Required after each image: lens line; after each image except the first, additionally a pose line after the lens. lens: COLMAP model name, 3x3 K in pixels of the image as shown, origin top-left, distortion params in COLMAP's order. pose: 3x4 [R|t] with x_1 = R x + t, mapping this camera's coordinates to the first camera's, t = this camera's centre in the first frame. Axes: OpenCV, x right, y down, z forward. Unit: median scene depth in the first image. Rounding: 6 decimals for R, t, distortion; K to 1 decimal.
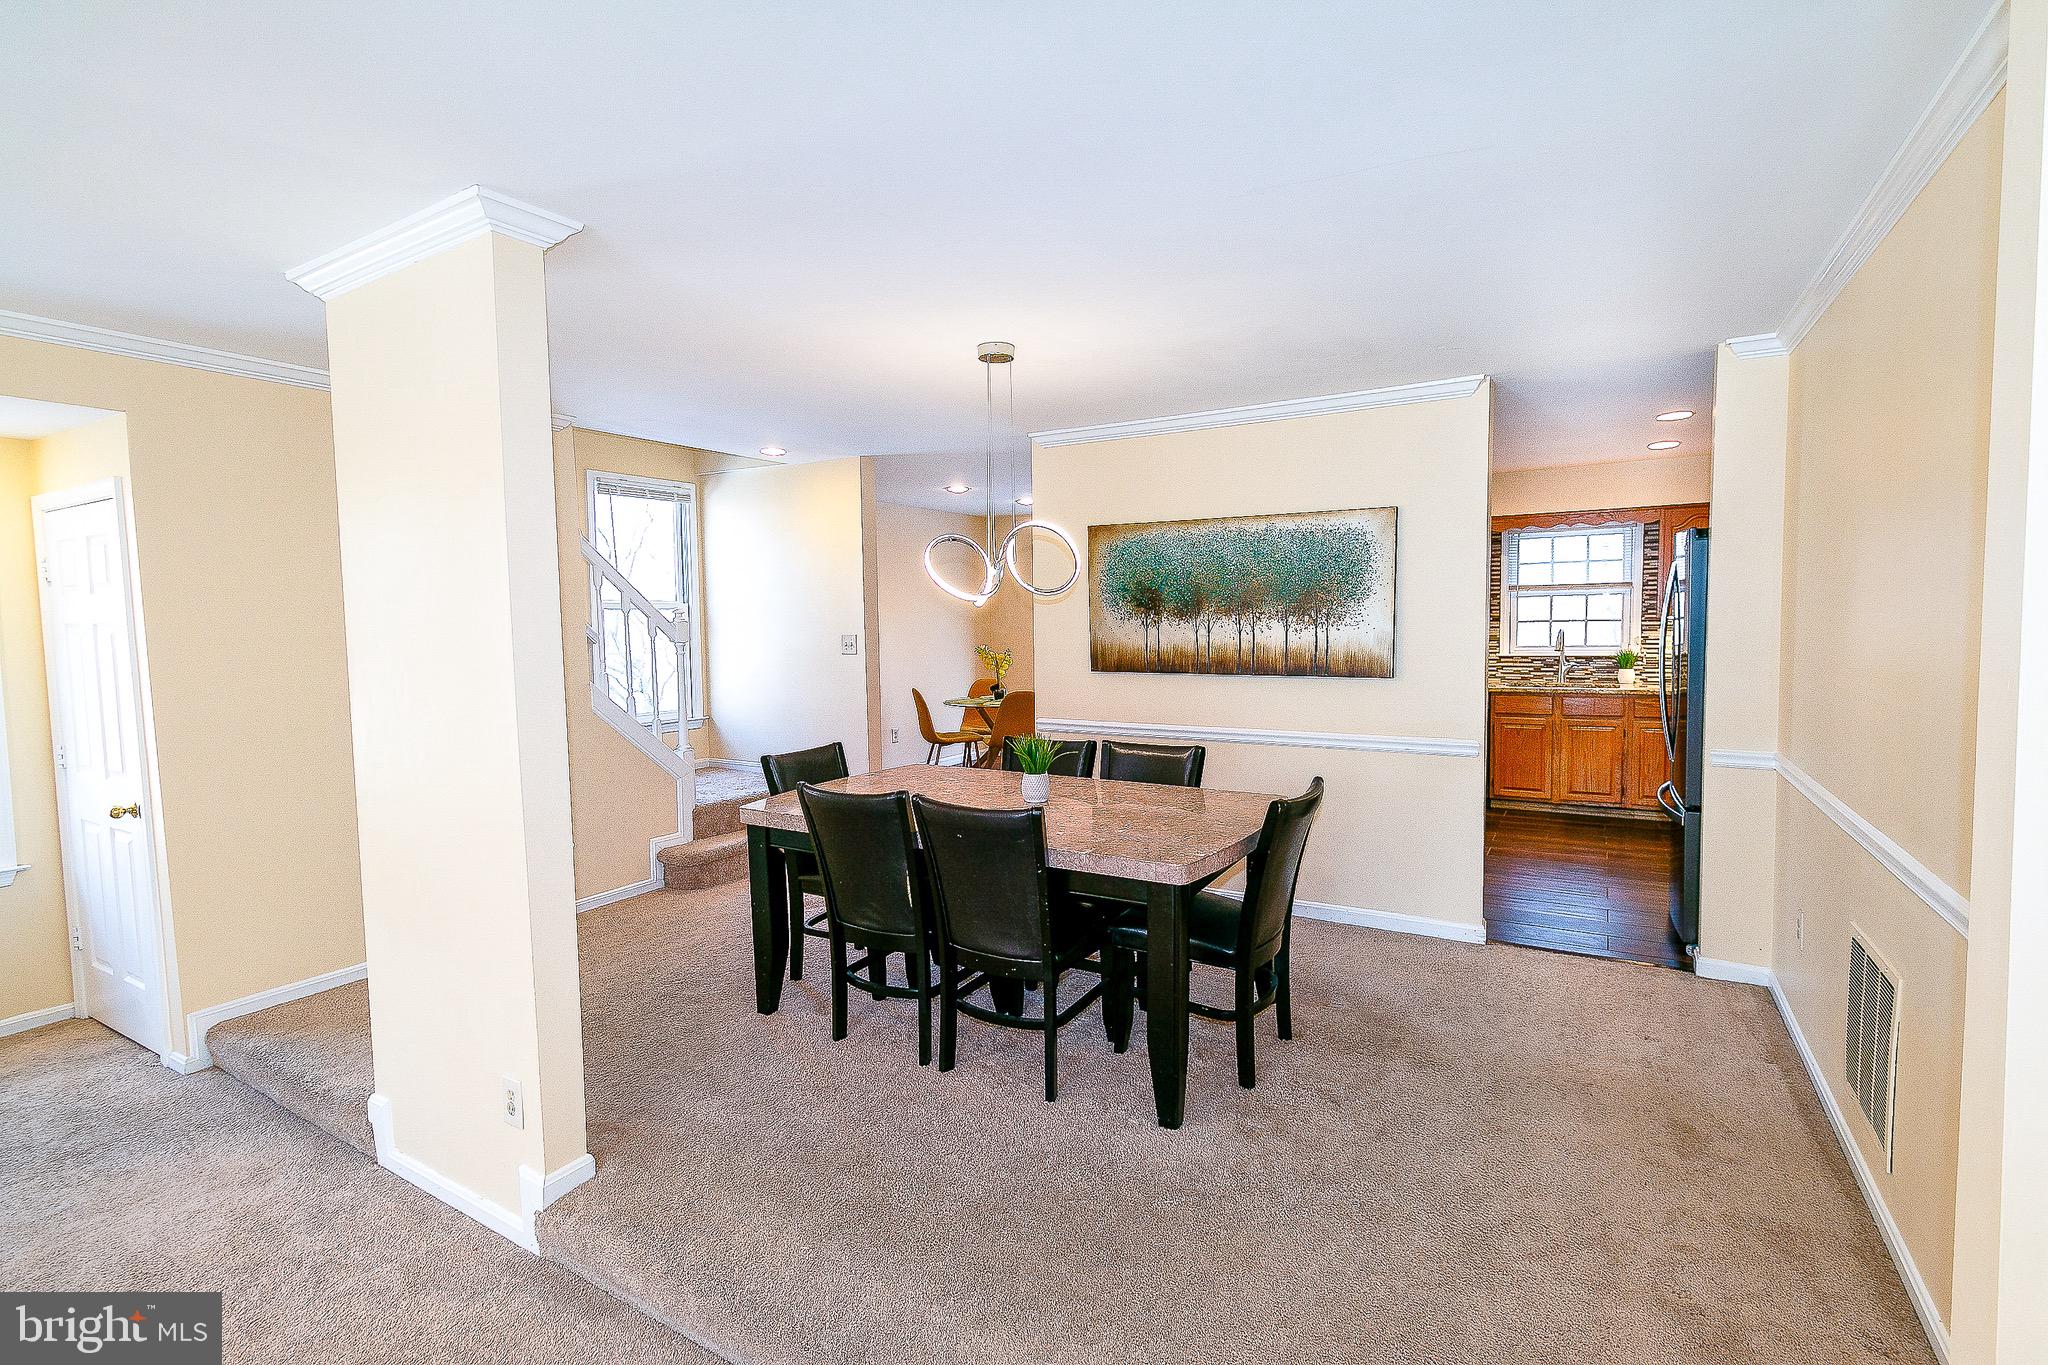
lens RADIAL K [[959.5, 0, 1007.0], [0, 959.5, 718.5], [0, 0, 1]] dist [0.001321, 0.001456]
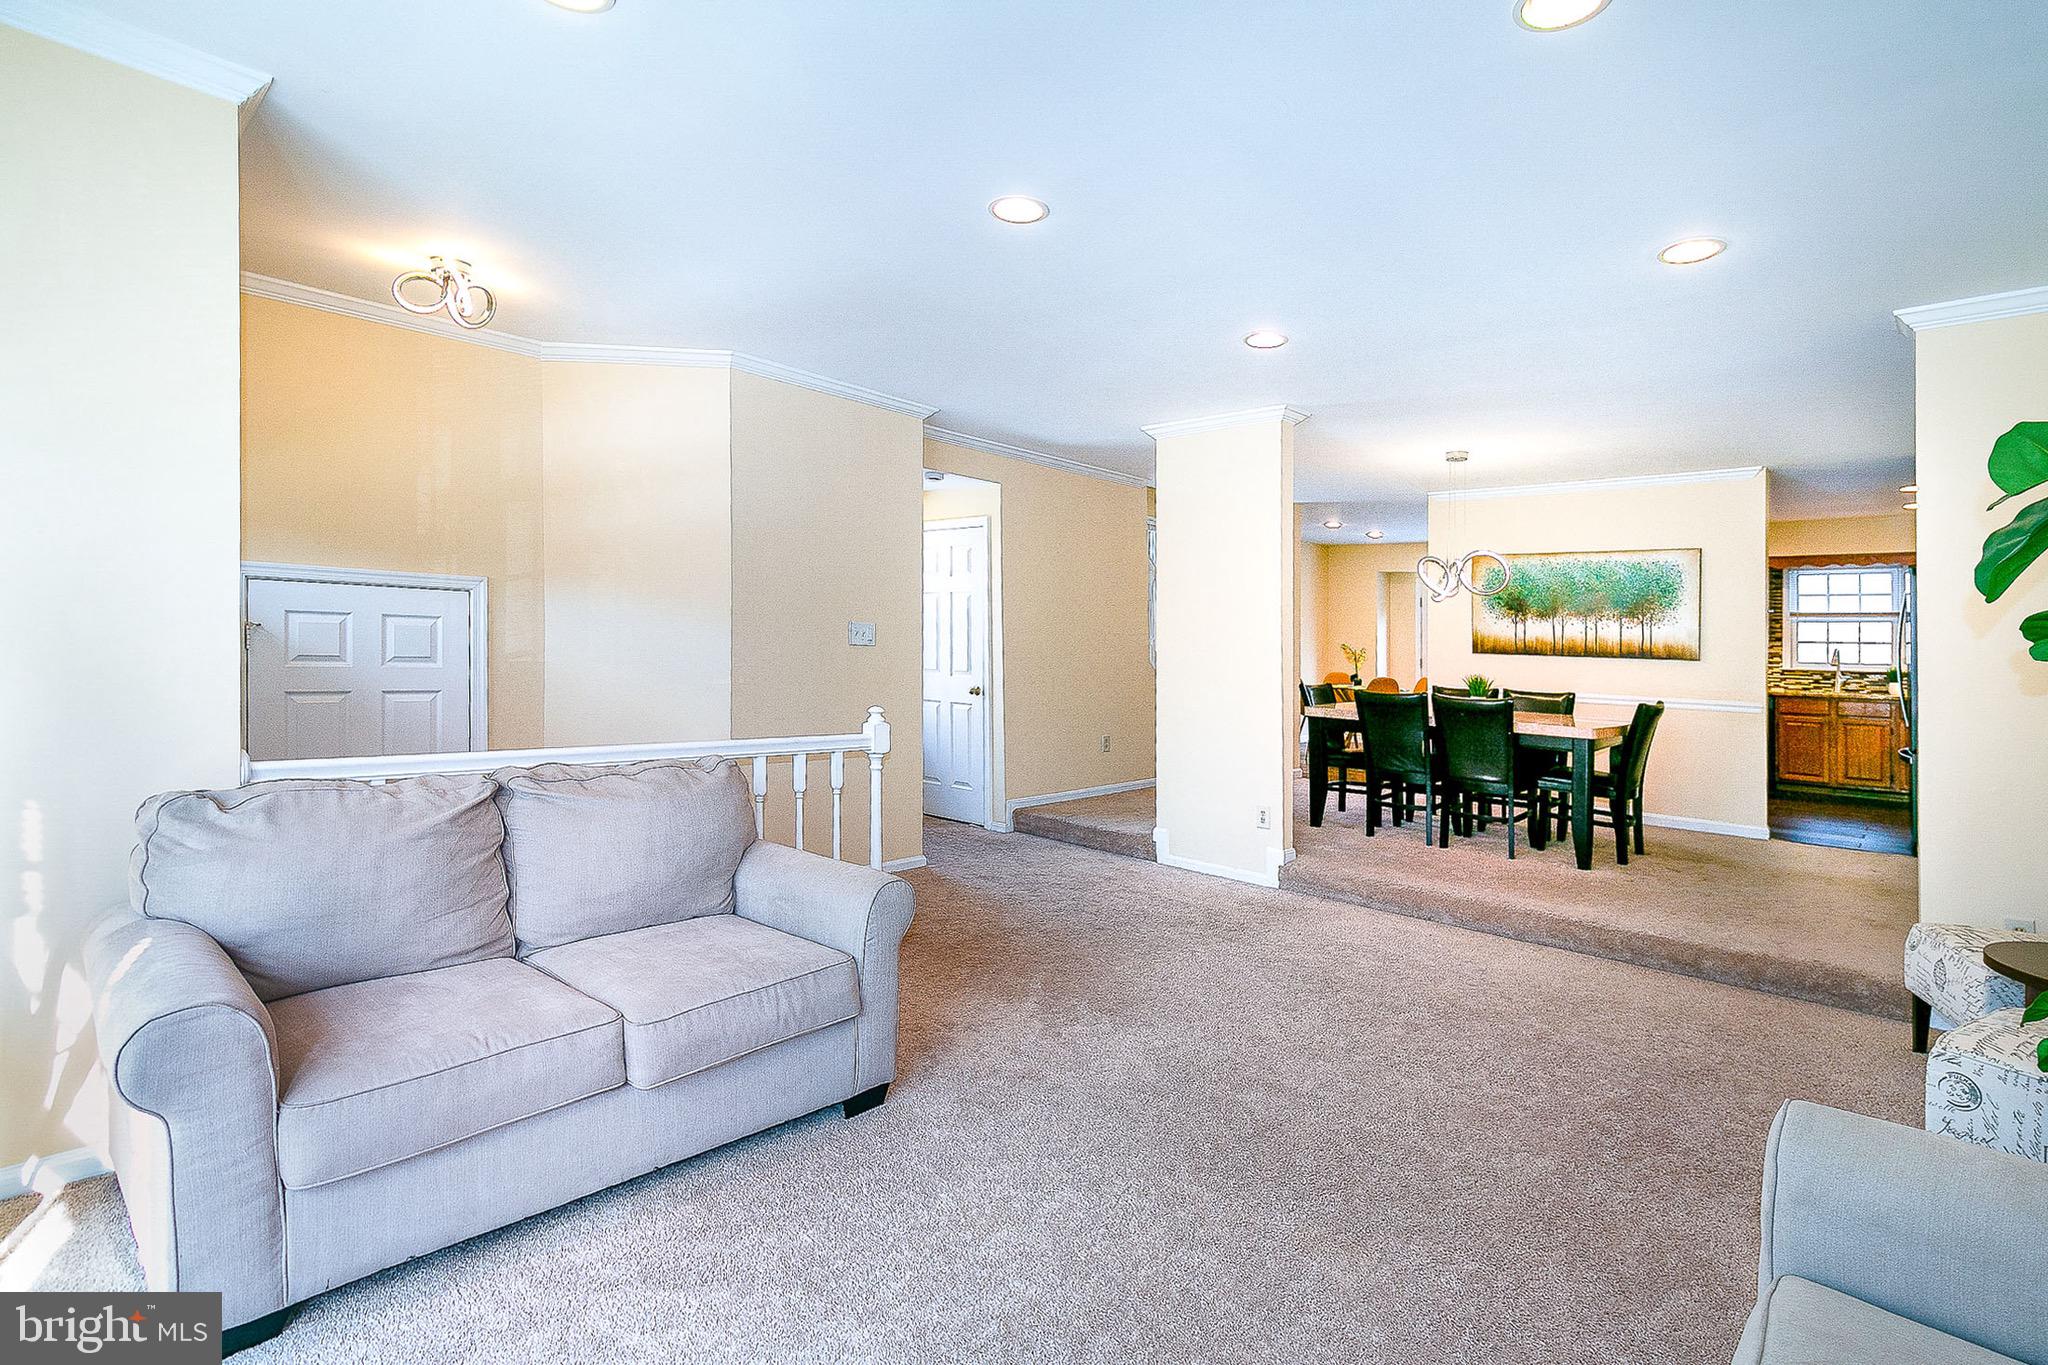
lens RADIAL K [[959.5, 0, 1100.4], [0, 959.5, 634.6], [0, 0, 1]] dist [0.001321, 0.001456]
pose [[0.987677, 0.039771, -0.151368, -0.251525], [-0.056180, 0.992808, -0.105717, 0.108904], [0.146075, 0.112918, 0.982808, -0.522706]]
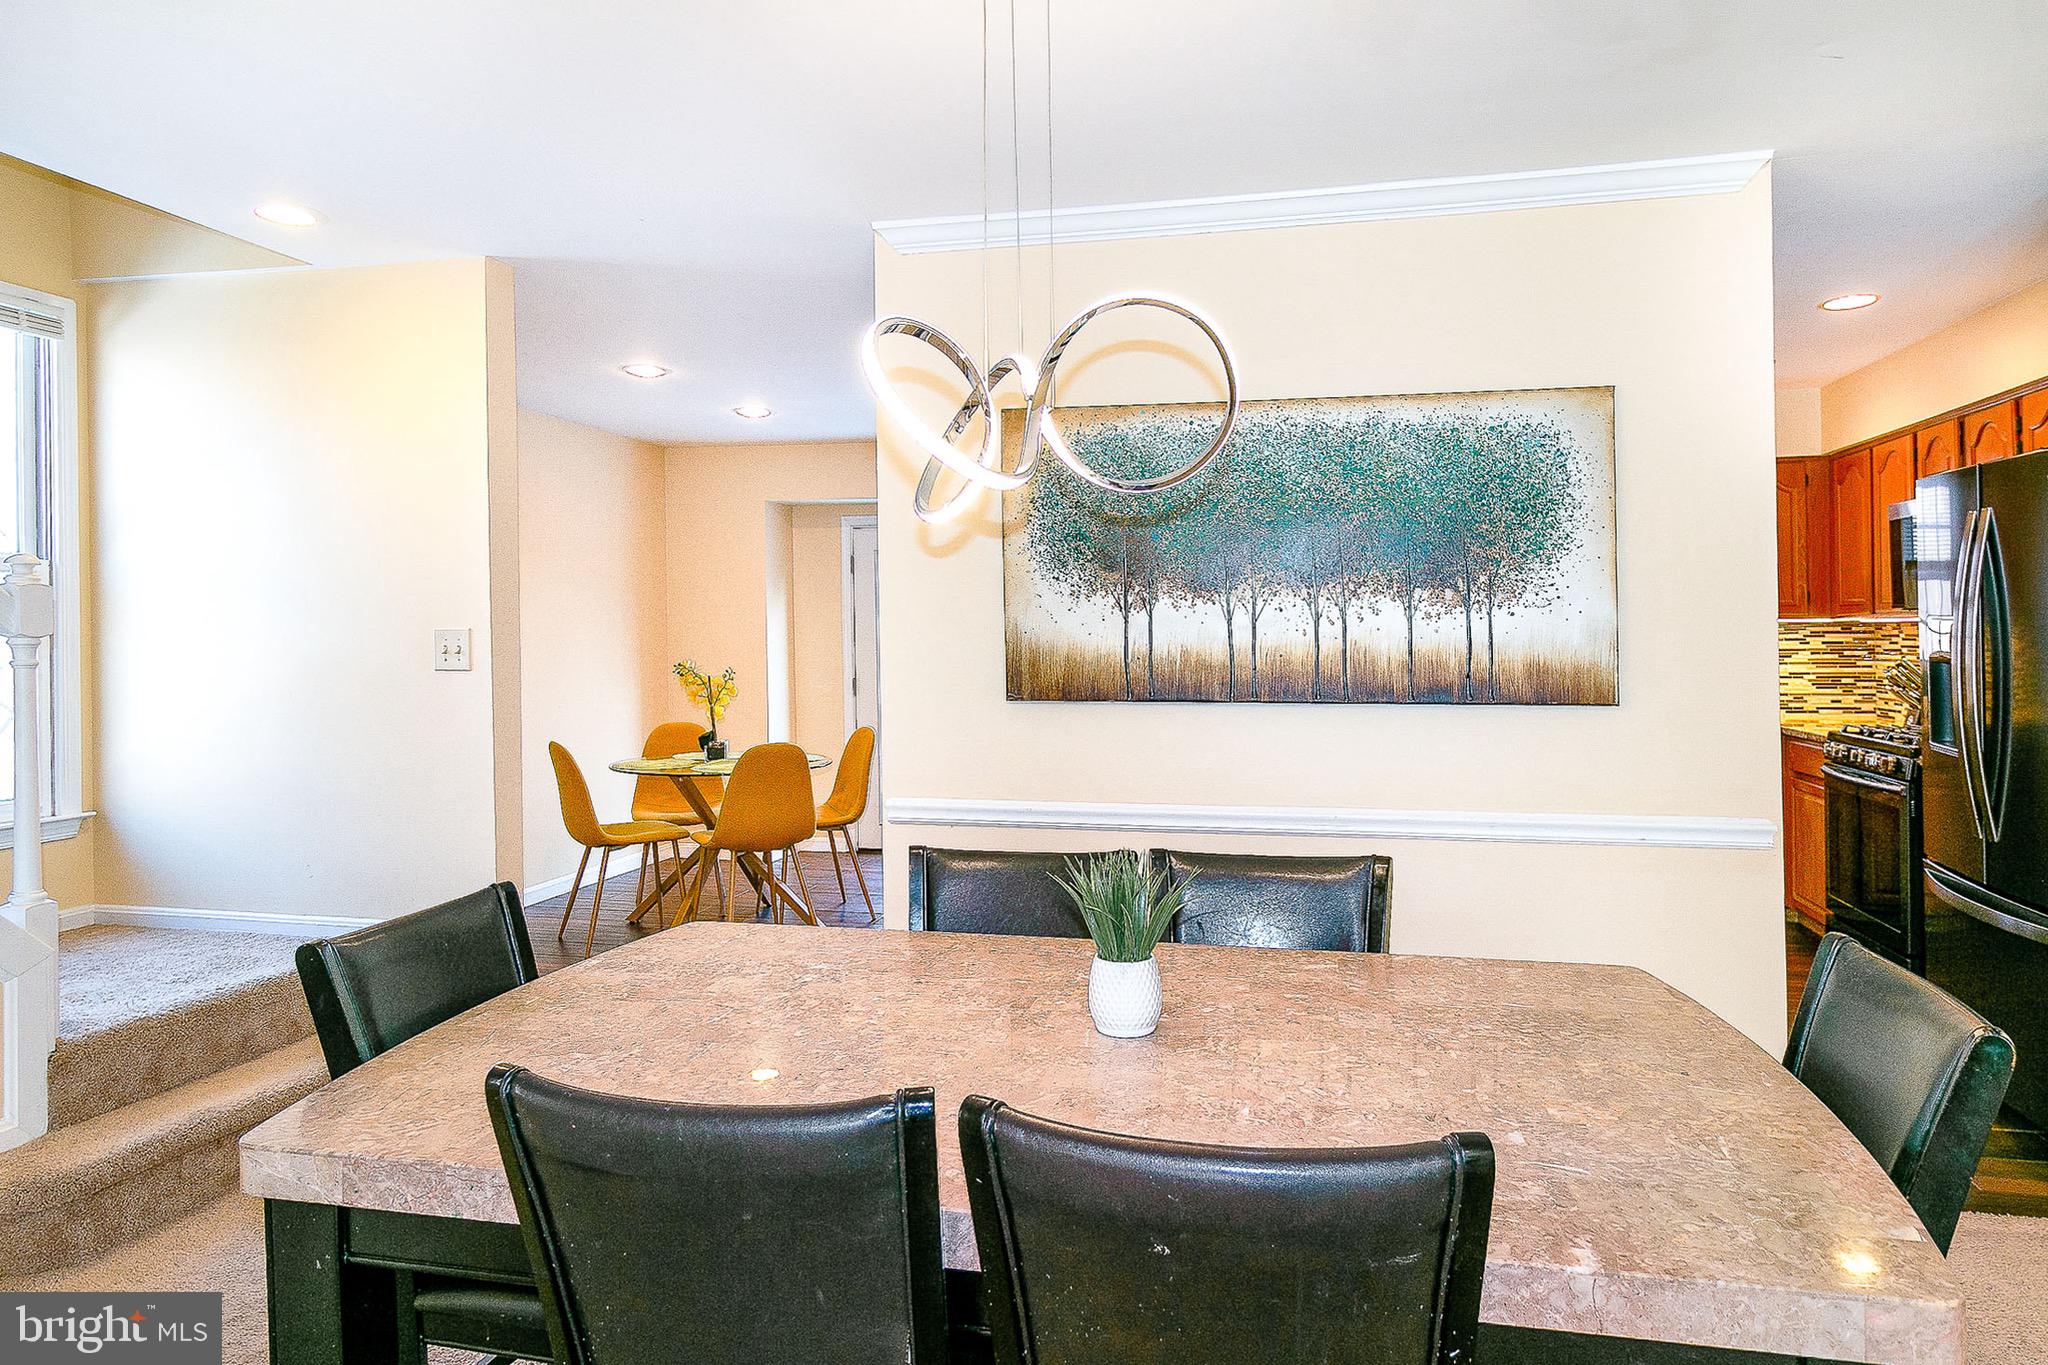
lens RADIAL K [[1357.1, 0, 1041.6], [0, 1357.1, 676.2], [0, 0, 1]] dist [0.011565, 0.000879]
pose [[0.952259, -0.002255, 0.305285, -0.109026], [0.025698, 0.997016, -0.072794, -0.010198], [-0.304209, 0.077164, 0.949475, 0.326496]]
